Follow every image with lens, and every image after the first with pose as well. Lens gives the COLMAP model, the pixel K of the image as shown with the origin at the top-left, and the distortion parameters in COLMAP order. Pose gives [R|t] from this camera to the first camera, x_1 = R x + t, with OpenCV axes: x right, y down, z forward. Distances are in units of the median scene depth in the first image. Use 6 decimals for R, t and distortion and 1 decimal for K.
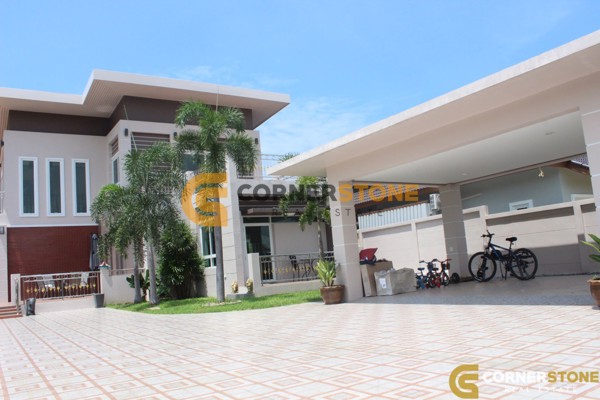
lens RADIAL K [[496.7, 0, 302.9], [0, 496.7, 203.8], [0, 0, 1]] dist [-0.165328, 0.145503]
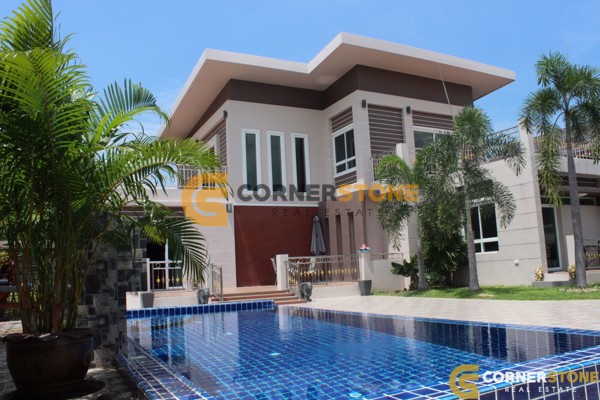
lens RADIAL K [[496.7, 0, 302.9], [0, 496.7, 203.8], [0, 0, 1]] dist [-0.165328, 0.145503]
pose [[0.992127, 0.022862, -0.123132, -0.379288], [-0.022443, 0.999737, 0.004794, 0.039930], [0.123210, -0.001993, 0.992379, 0.076447]]
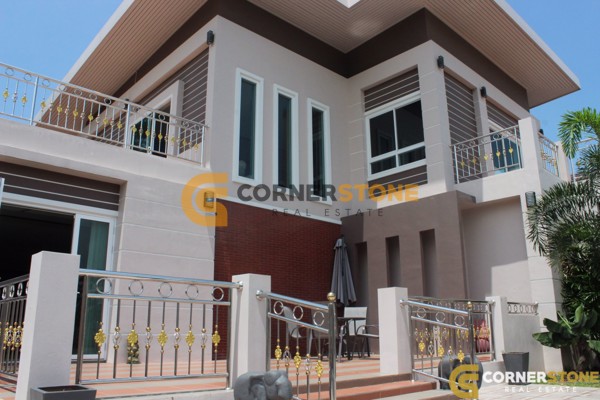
lens RADIAL K [[496.7, 0, 302.9], [0, 496.7, 203.8], [0, 0, 1]] dist [-0.165328, 0.145503]
pose [[0.983189, 0.119544, 0.138015, -0.613332], [-0.098833, 0.984000, -0.148245, 0.122267], [-0.153528, 0.132113, 0.979273, 0.517750]]
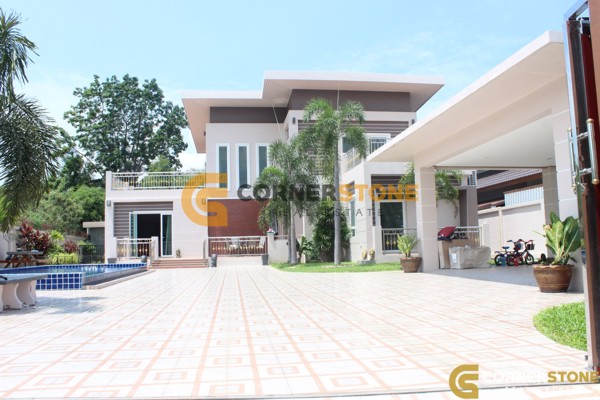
lens RADIAL K [[496.7, 0, 302.9], [0, 496.7, 203.8], [0, 0, 1]] dist [-0.165328, 0.145503]
pose [[0.899583, 0.022498, -0.436169, 0.198709], [0.005630, 0.997992, 0.063090, -0.021480], [0.436713, -0.059211, 0.897650, -0.092539]]
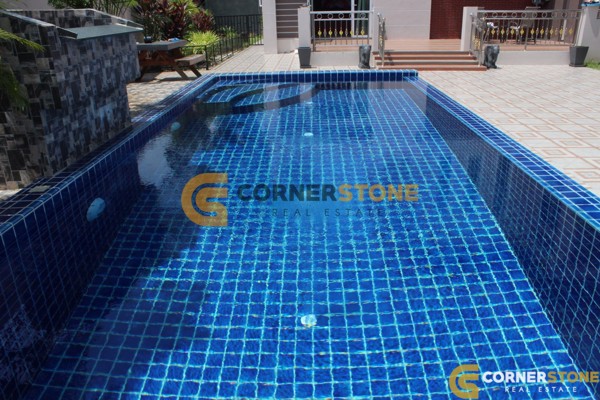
lens RADIAL K [[496.7, 0, 302.9], [0, 496.7, 203.8], [0, 0, 1]] dist [-0.165328, 0.145503]
pose [[0.816733, 0.277918, -0.505676, -0.302770], [0.024387, 0.858956, 0.511468, 0.022769], [0.576500, -0.430065, 0.694761, 0.187333]]
